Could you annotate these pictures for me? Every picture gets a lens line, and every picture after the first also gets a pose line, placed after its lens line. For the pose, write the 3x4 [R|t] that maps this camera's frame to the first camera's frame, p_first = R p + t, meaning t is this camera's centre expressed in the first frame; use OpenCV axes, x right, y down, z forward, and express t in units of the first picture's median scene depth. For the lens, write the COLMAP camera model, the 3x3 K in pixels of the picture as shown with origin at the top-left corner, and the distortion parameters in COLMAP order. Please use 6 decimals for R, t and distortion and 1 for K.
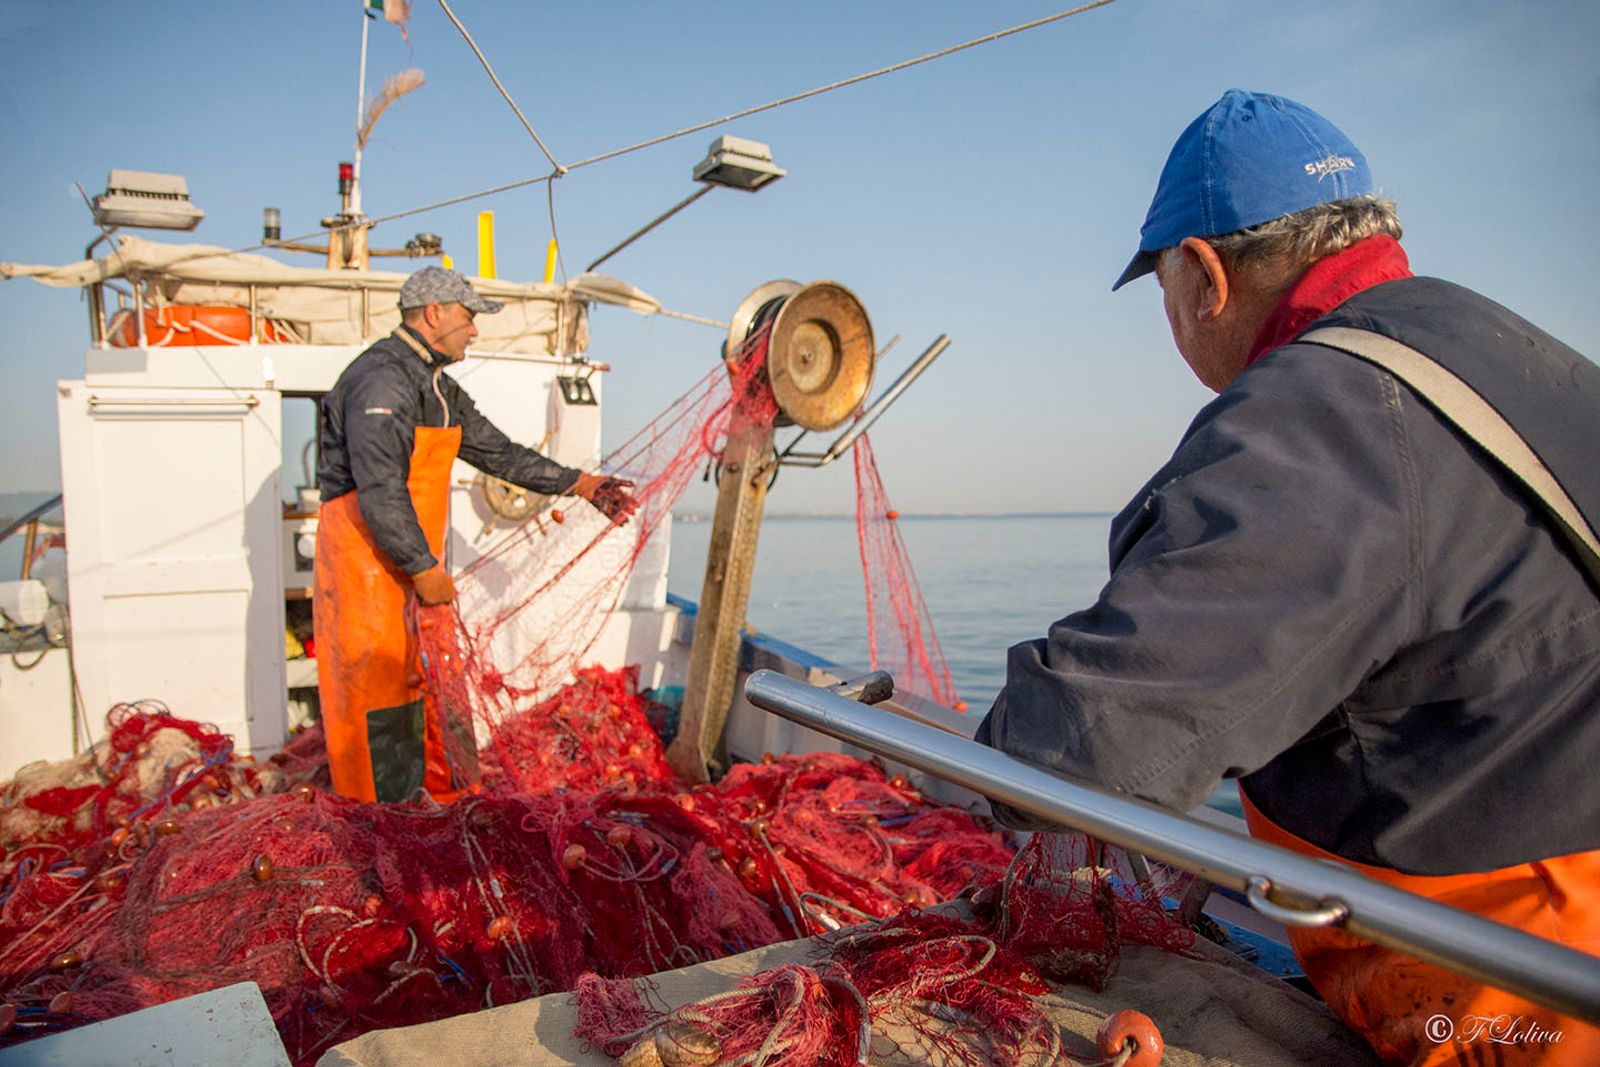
lens RADIAL K [[1214.1, 0, 795.1], [0, 1214.1, 539.1], [0, 0, 1]] dist [-0.119395, 0.113185]
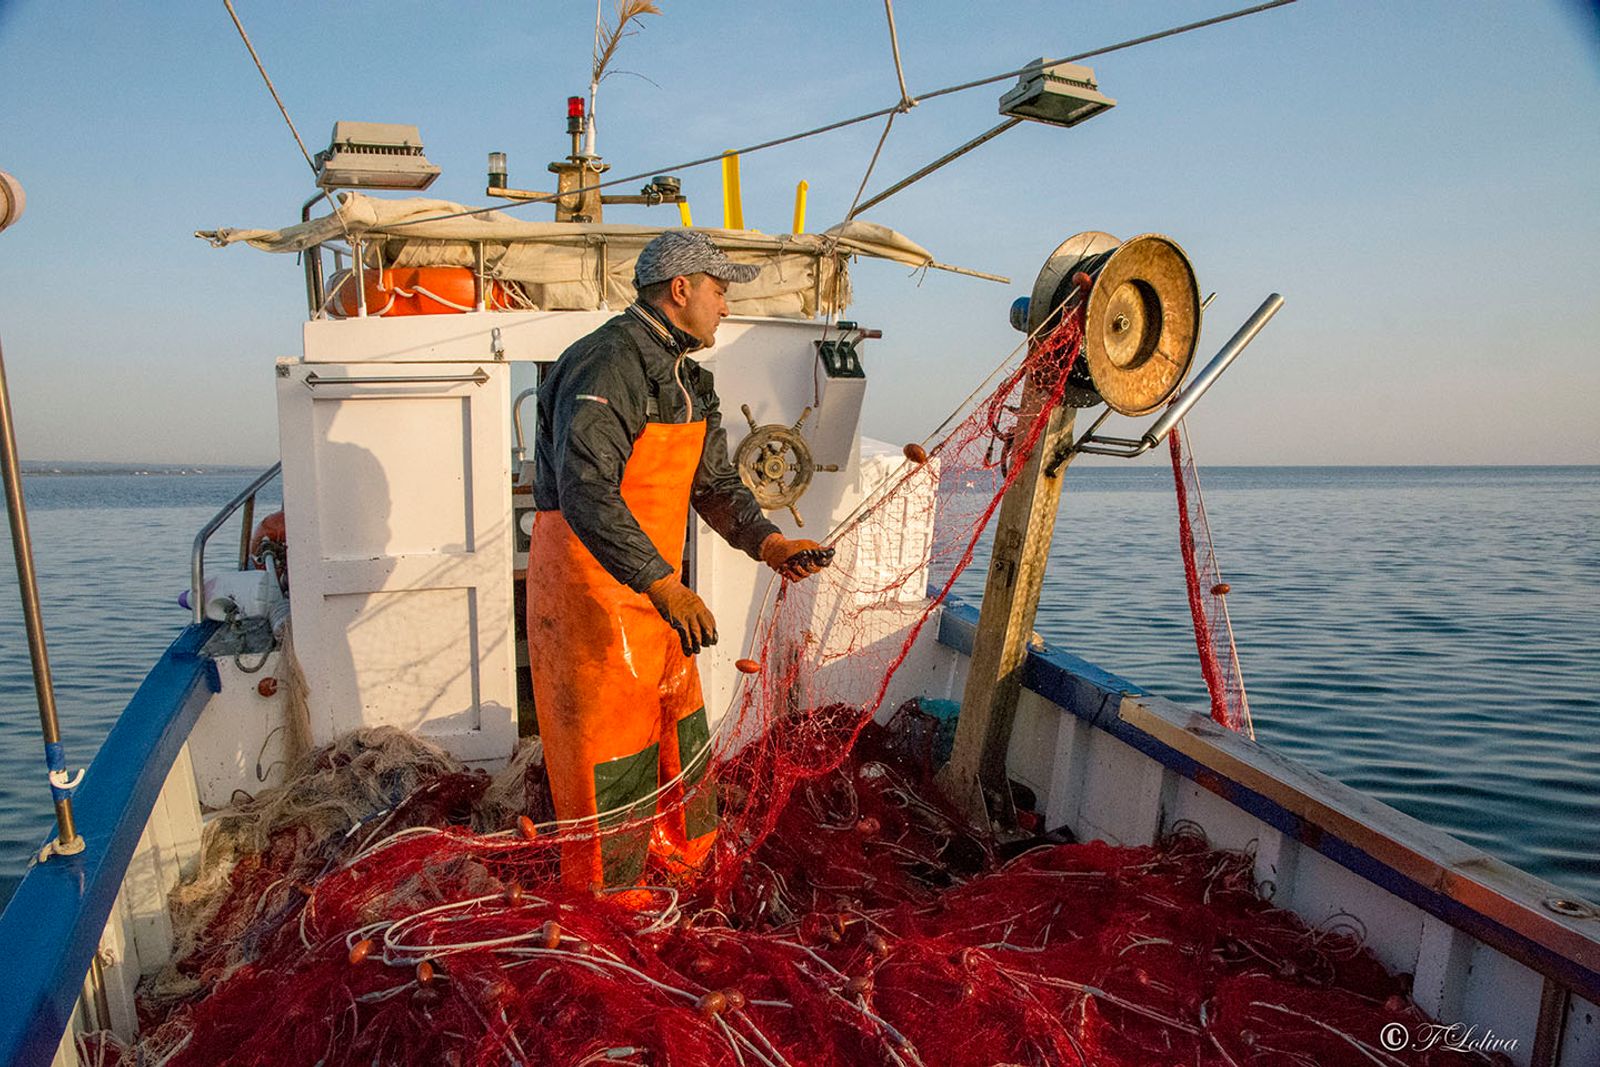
lens RADIAL K [[1214.1, 0, 795.1], [0, 1214.1, 539.1], [0, 0, 1]] dist [-0.119395, 0.113185]
pose [[0.990069, 0.022173, -0.138821, -0.099262], [-0.013317, 0.997835, 0.064402, -0.055438], [0.139949, -0.061914, 0.988221, 0.144390]]
